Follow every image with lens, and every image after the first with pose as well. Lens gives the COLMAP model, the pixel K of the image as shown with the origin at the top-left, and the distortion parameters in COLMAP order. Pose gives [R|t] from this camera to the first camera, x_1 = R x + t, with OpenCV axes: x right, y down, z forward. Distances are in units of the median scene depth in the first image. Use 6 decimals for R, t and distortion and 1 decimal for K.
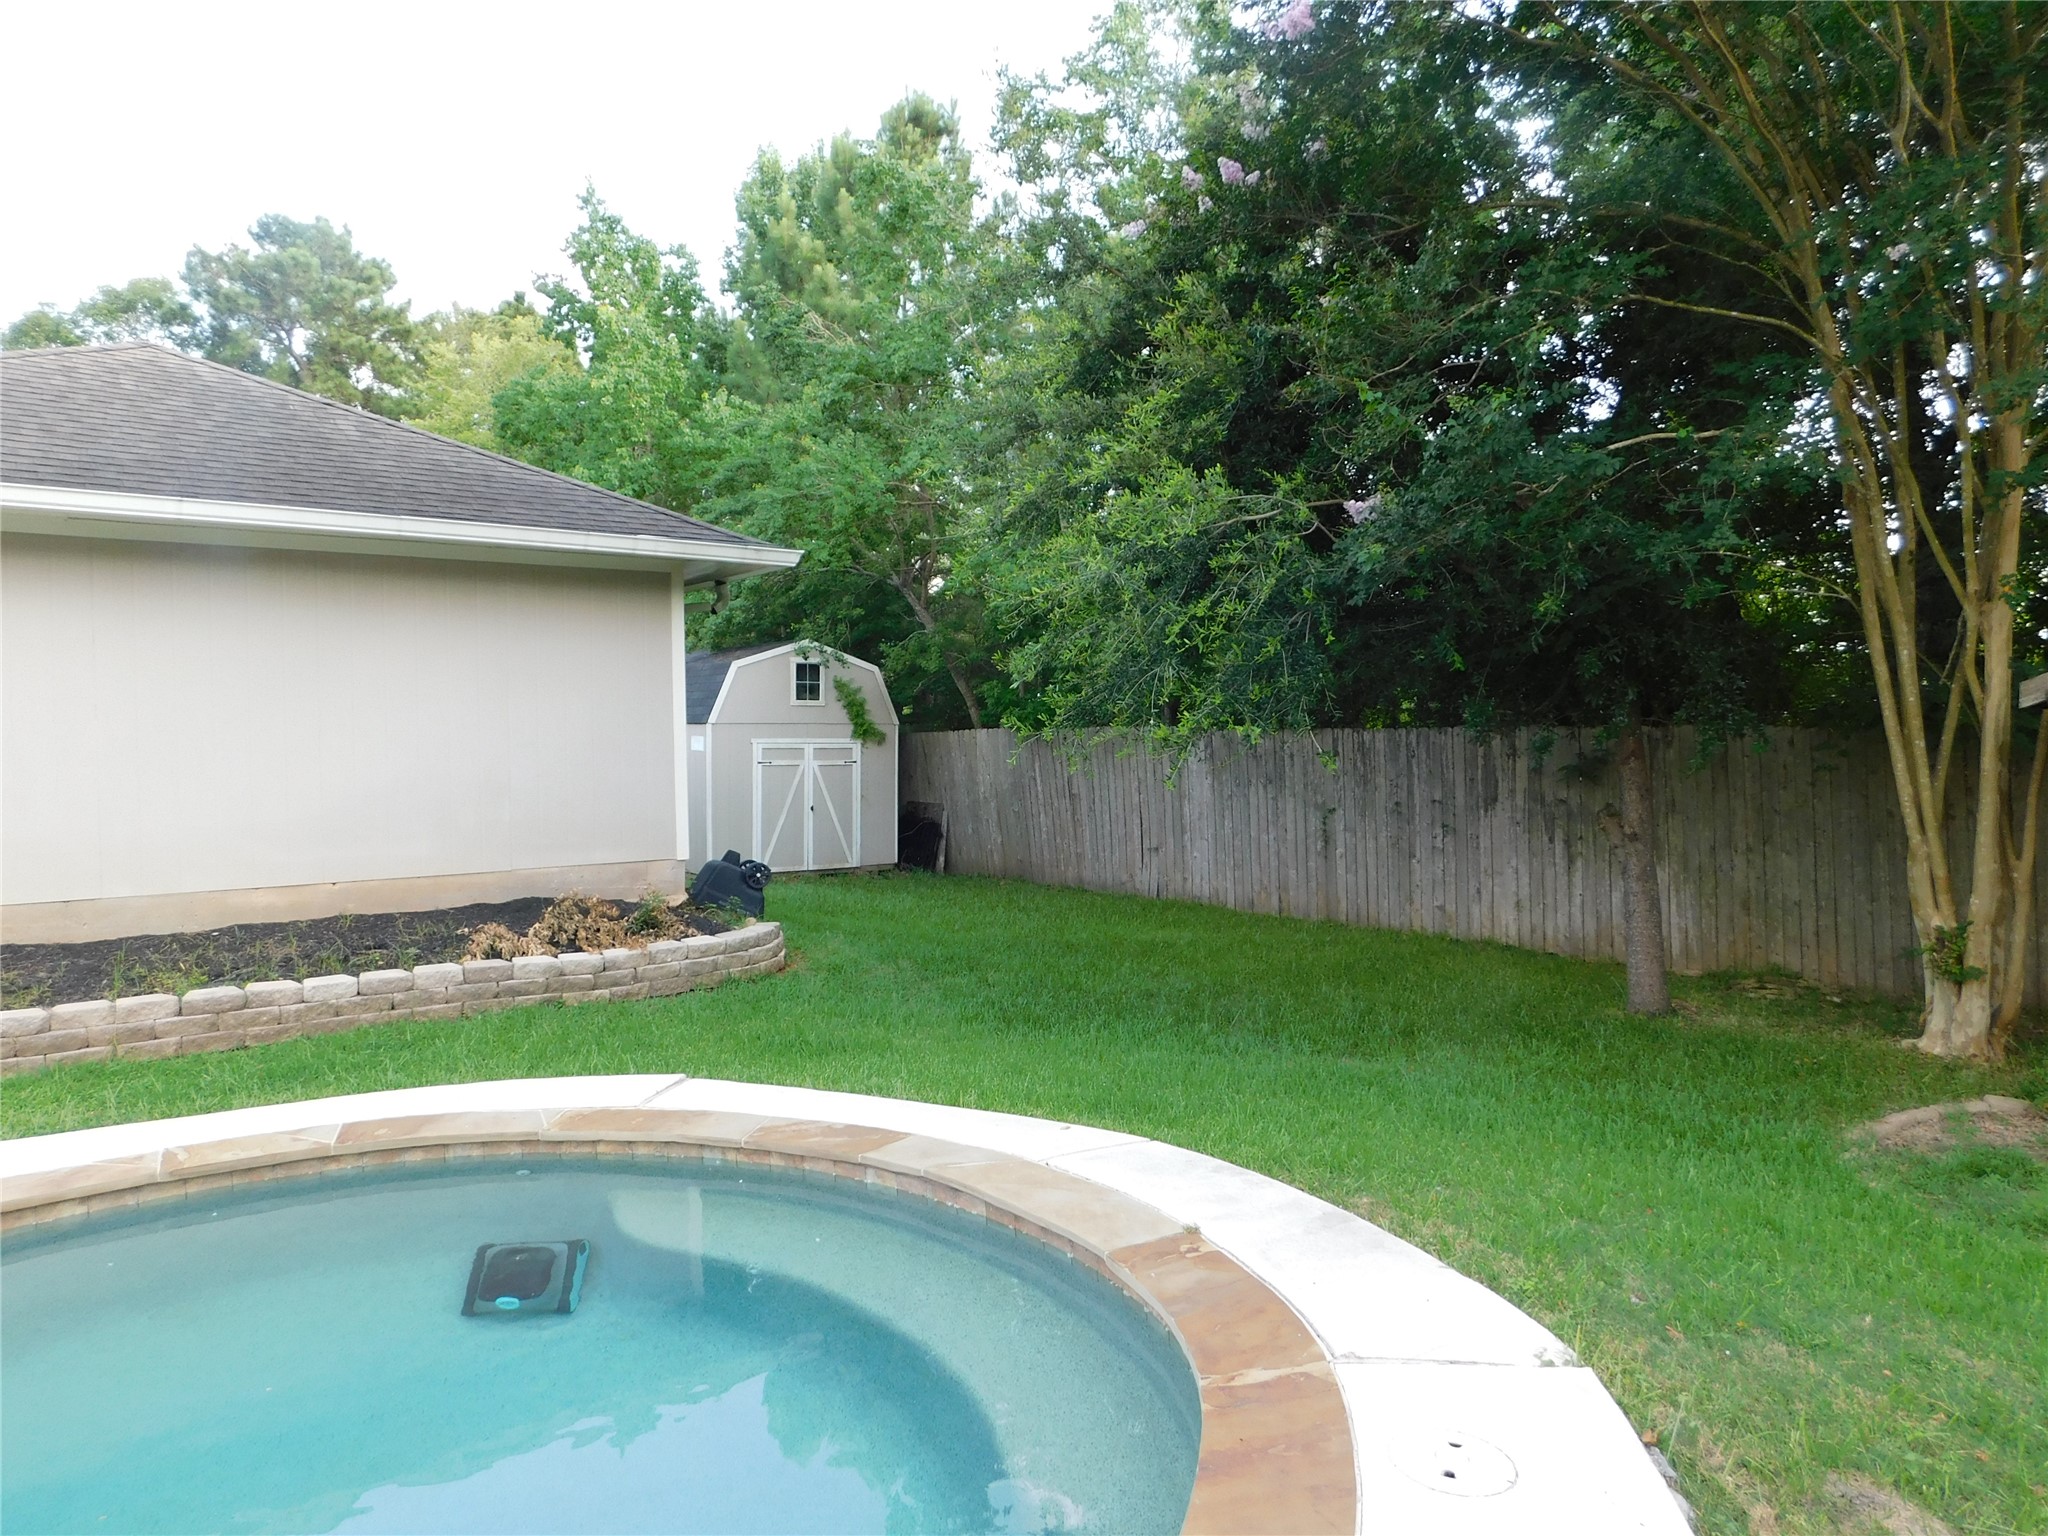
lens RADIAL K [[1346.9, 0, 1023.7], [0, 1346.9, 765.6], [0, 0, 1]] dist [-0.051461, 0.028356]
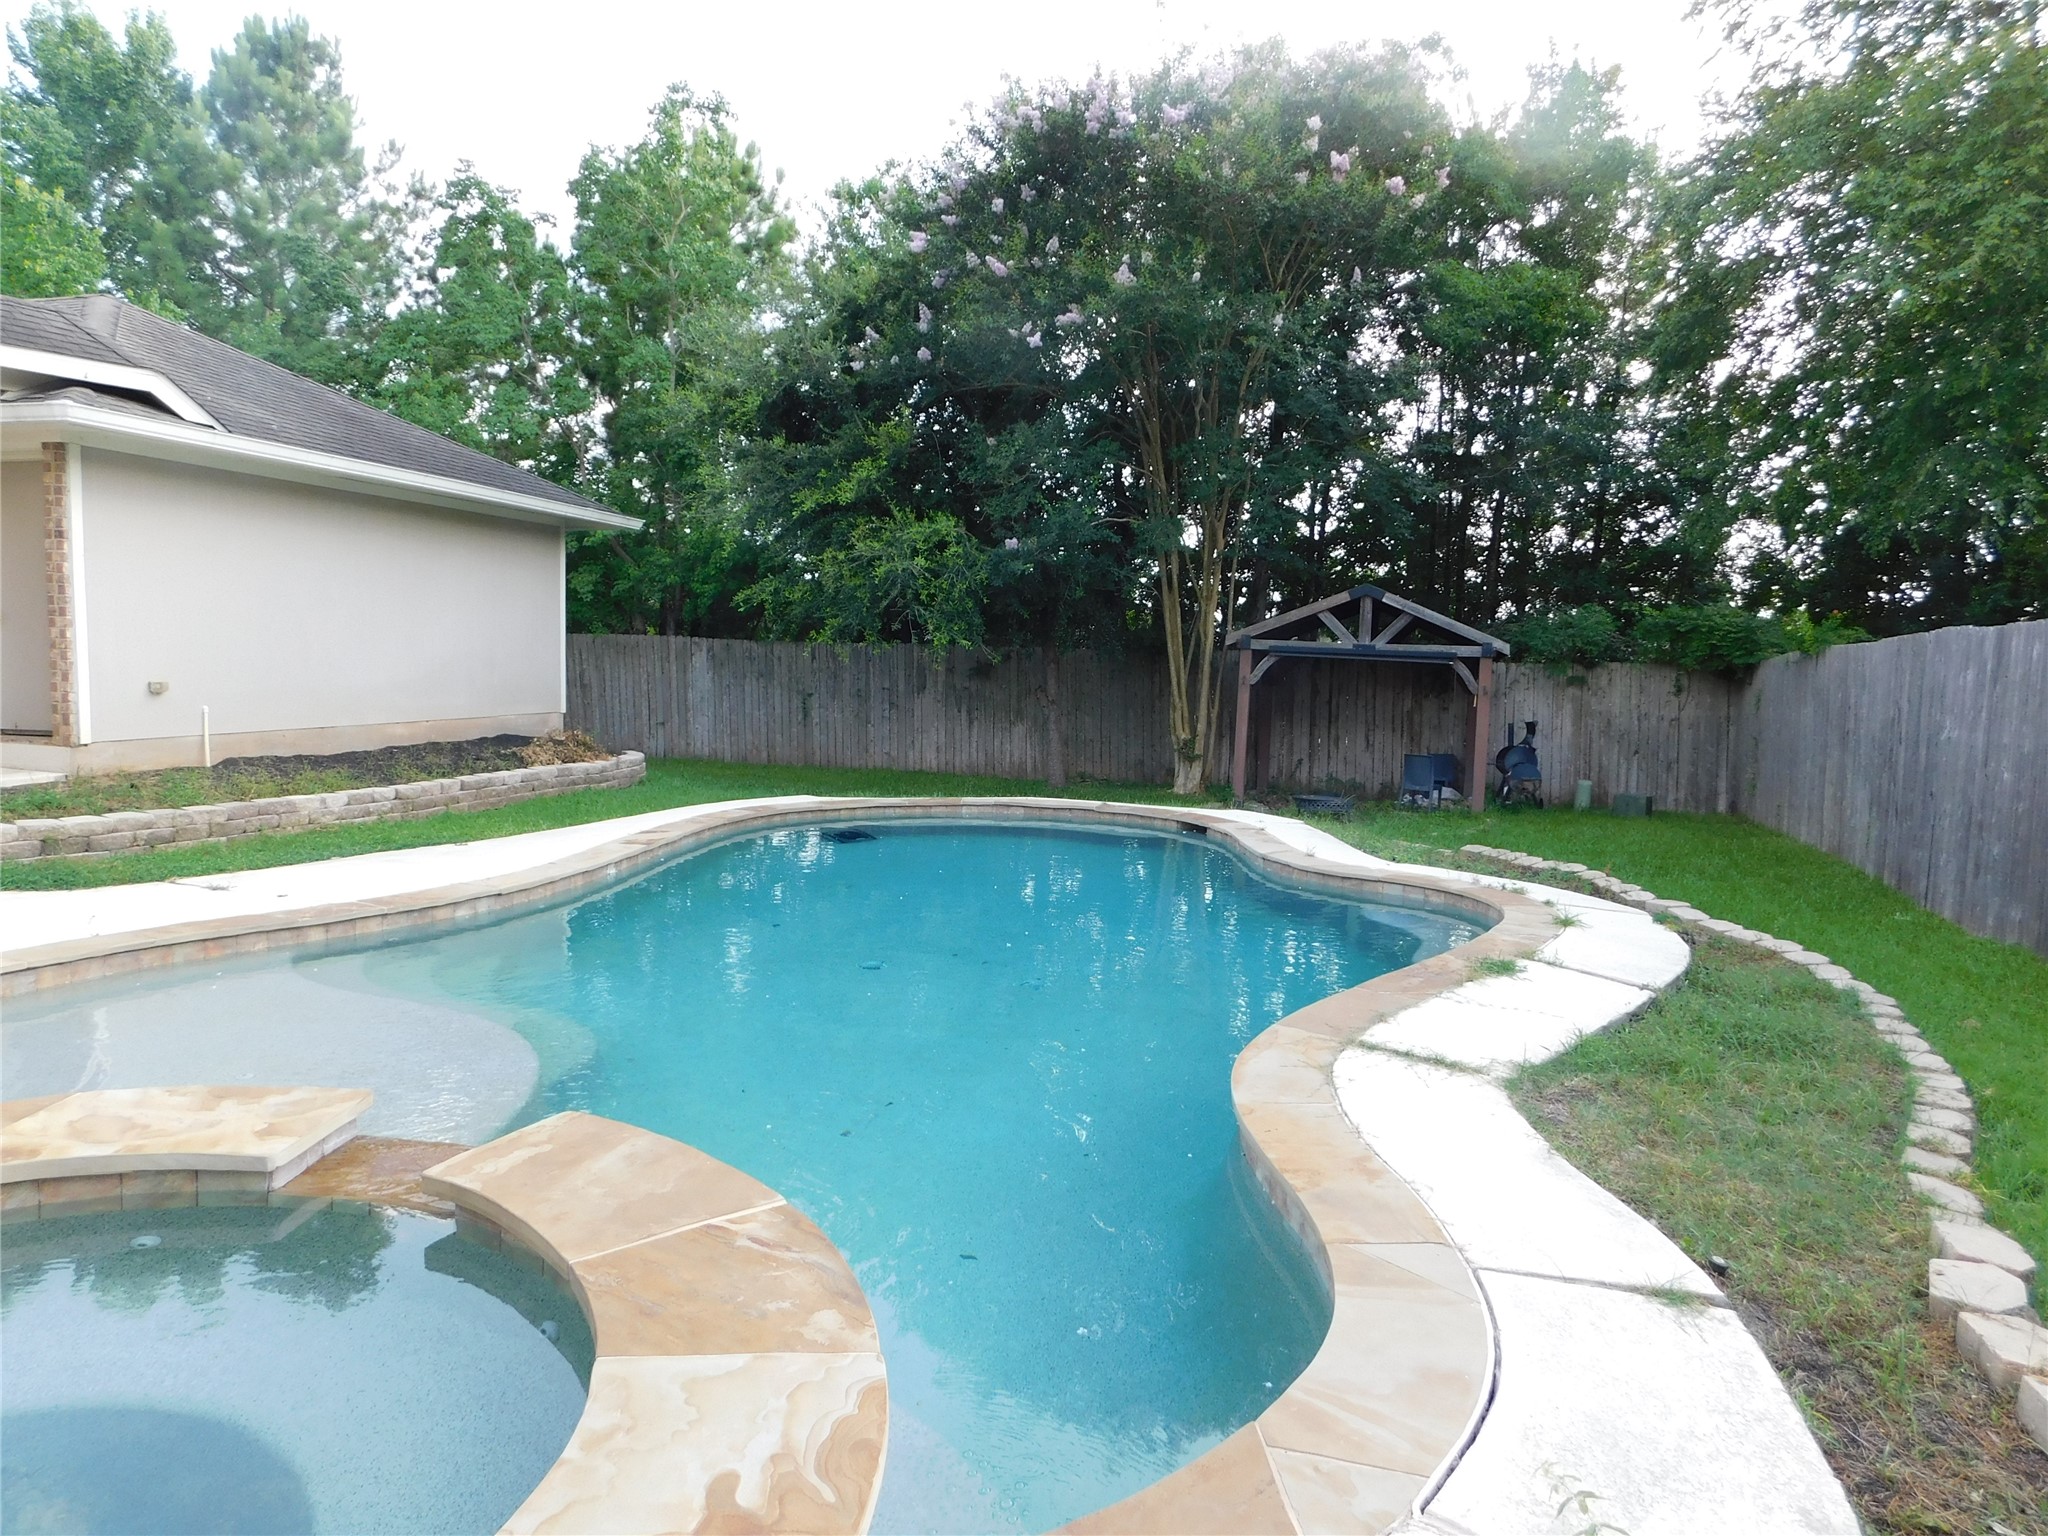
lens RADIAL K [[1346.9, 0, 1033.4], [0, 1346.9, 778.0], [0, 0, 1]] dist [-0.051461, 0.028356]
pose [[0.773890, -0.023951, 0.632867, -0.616798], [-0.020914, 0.997773, 0.063335, 0.028620], [-0.632974, -0.062250, 0.771666, -0.404385]]
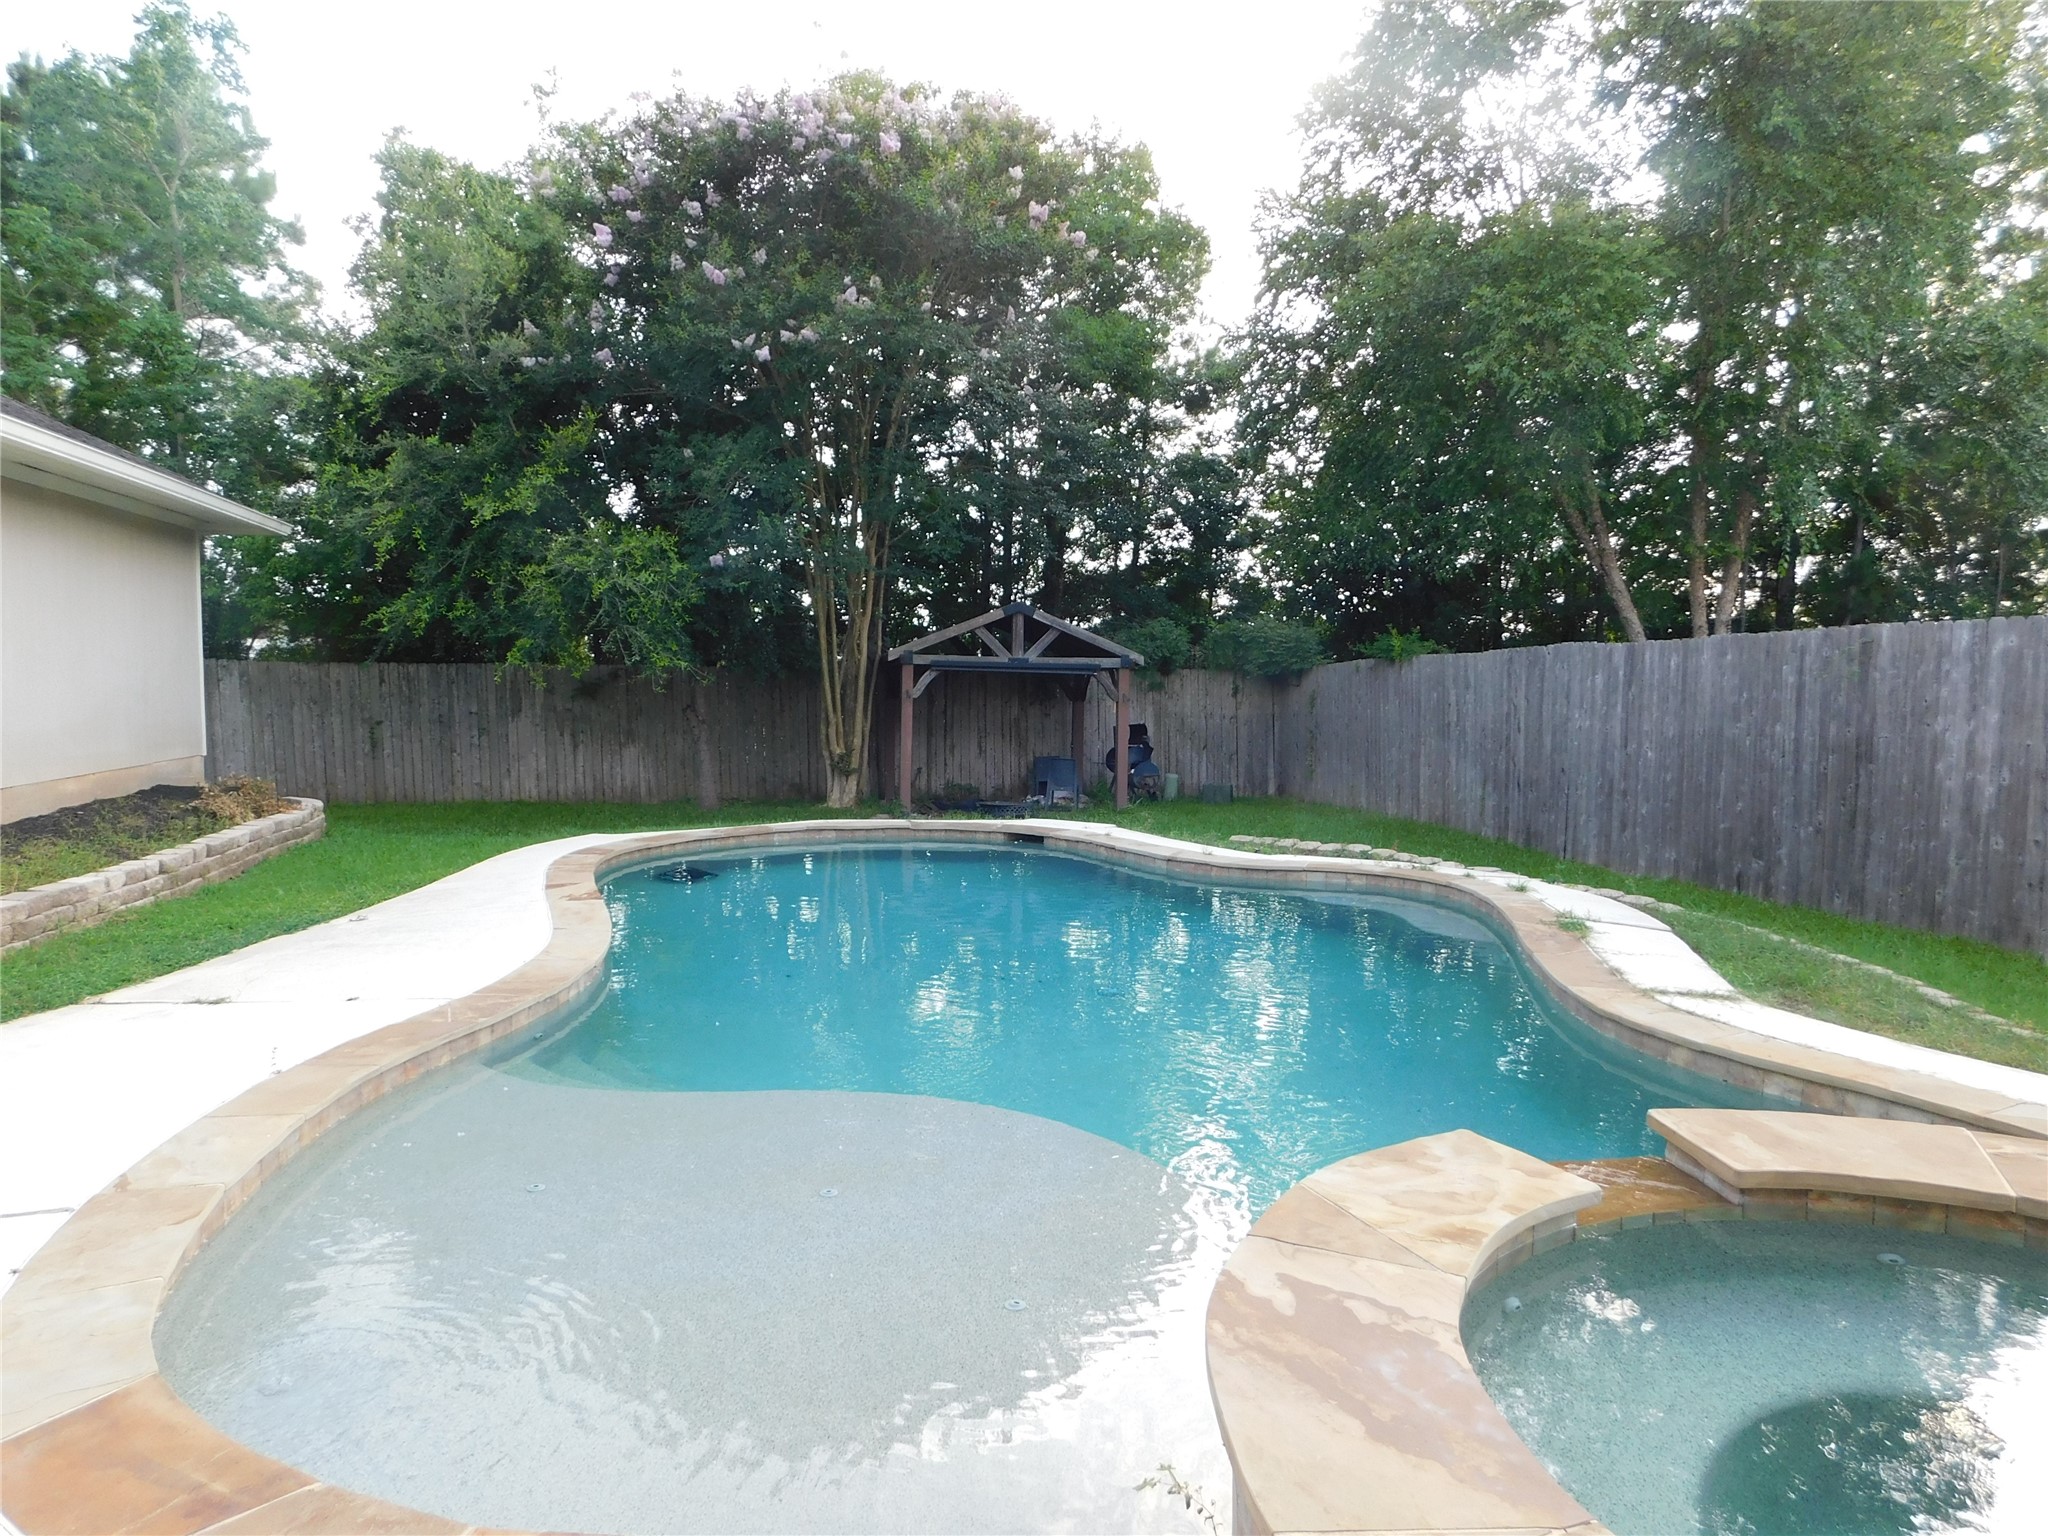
lens RADIAL K [[1346.9, 0, 1011.6], [0, 1346.9, 782.6], [0, 0, 1]] dist [-0.051461, 0.028356]
pose [[0.408147, -0.057346, 0.911113, -0.831841], [0.007776, 0.998207, 0.059345, 0.021150], [-0.912883, -0.017136, 0.407861, -0.157145]]
